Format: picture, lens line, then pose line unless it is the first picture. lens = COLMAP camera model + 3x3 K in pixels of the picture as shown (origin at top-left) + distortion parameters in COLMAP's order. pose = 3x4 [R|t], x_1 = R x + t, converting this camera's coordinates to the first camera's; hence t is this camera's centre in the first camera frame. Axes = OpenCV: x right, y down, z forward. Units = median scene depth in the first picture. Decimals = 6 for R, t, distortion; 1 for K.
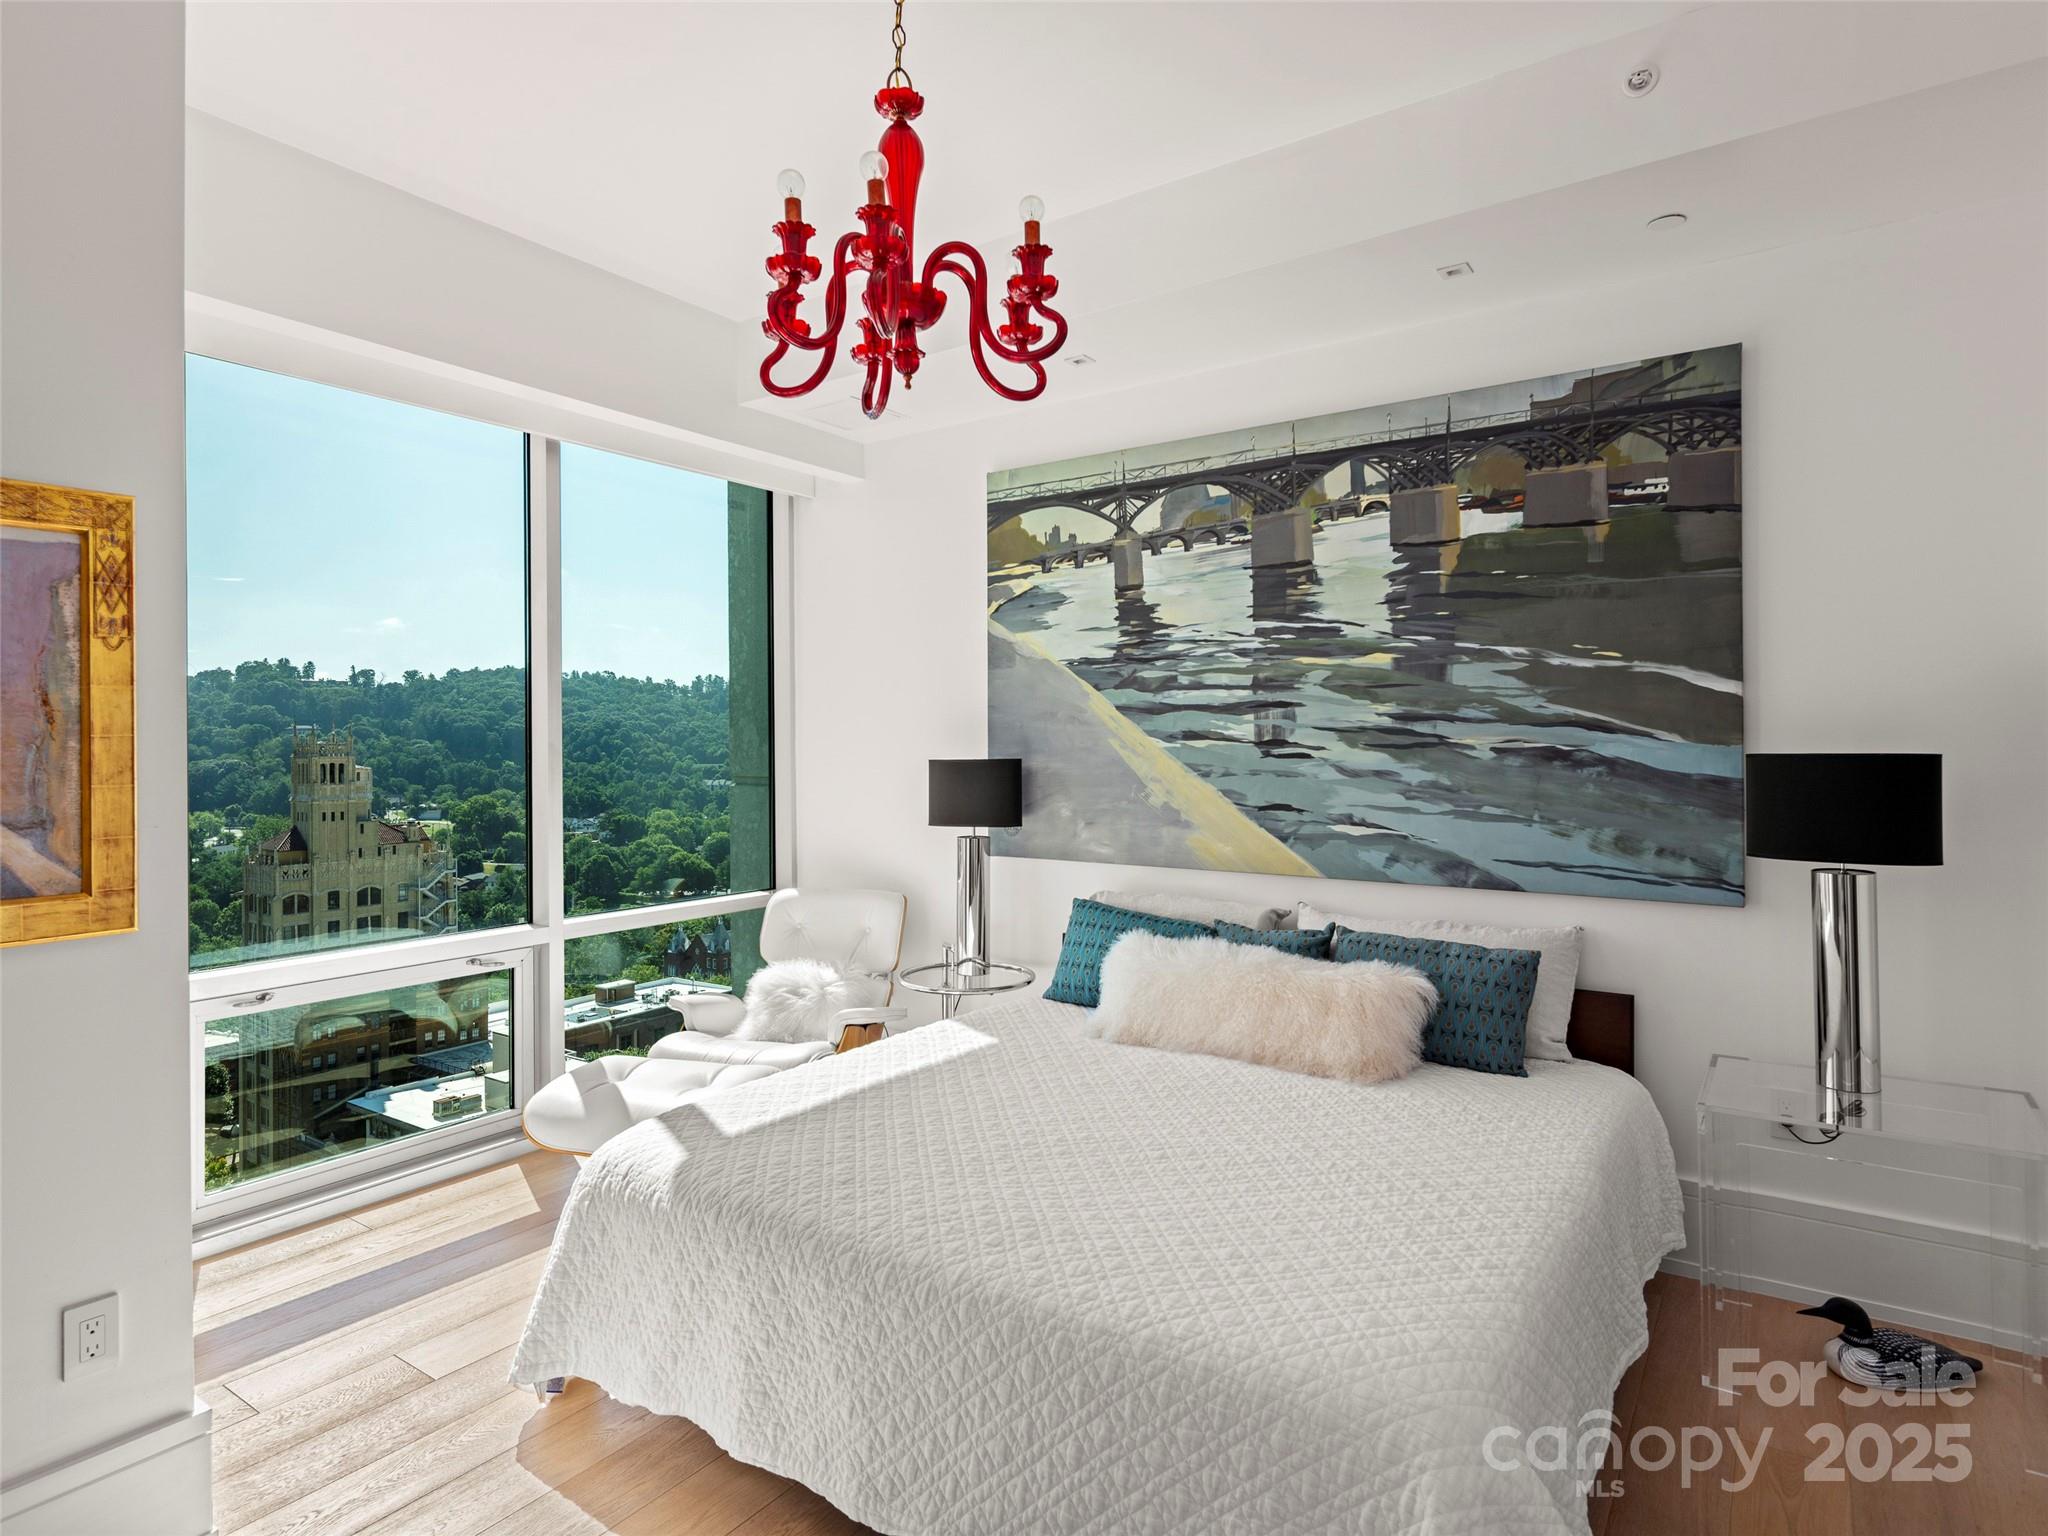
lens RADIAL K [[1117.5, 0, 1038.4], [0, 1117.5, 752.2], [0, 0, 1]] dist [-0.002581, -0.001731]
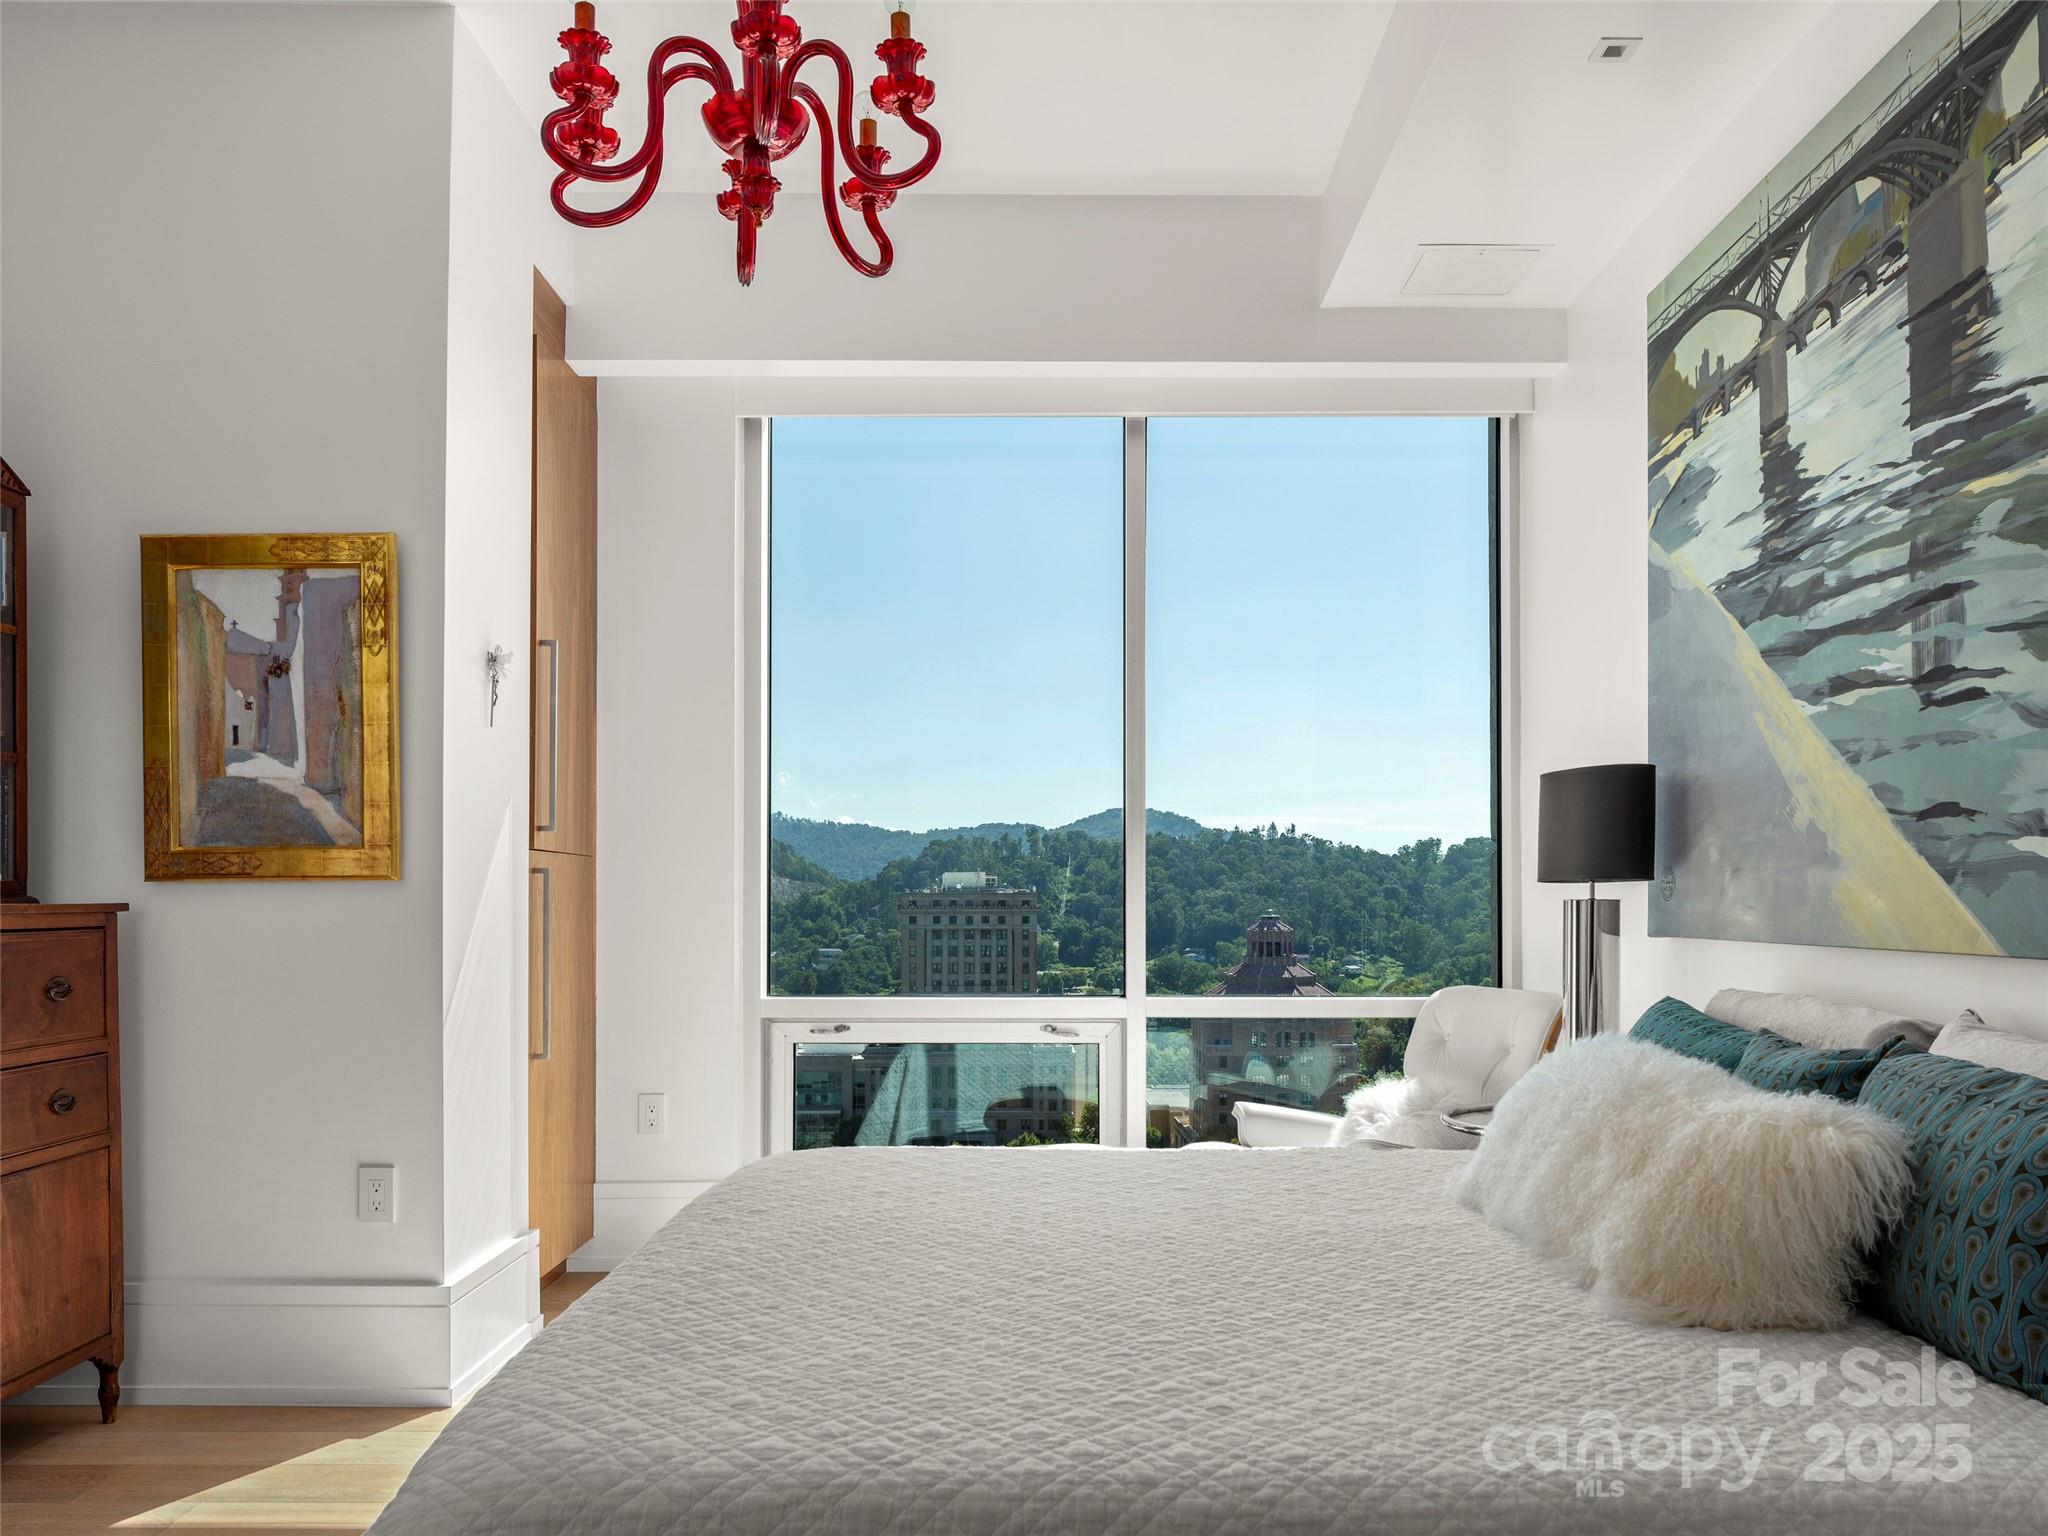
lens RADIAL K [[1561.9, 0, 1041.2], [0, 1561.9, 908.8], [0, 0, 1]] dist [-0.009010, 0.001890]
pose [[0.567697, 0.009438, -0.823183, 0.535429], [-0.010037, 0.999939, 0.004543, 0.090981], [0.823176, 0.005683, 0.567757, 0.307044]]
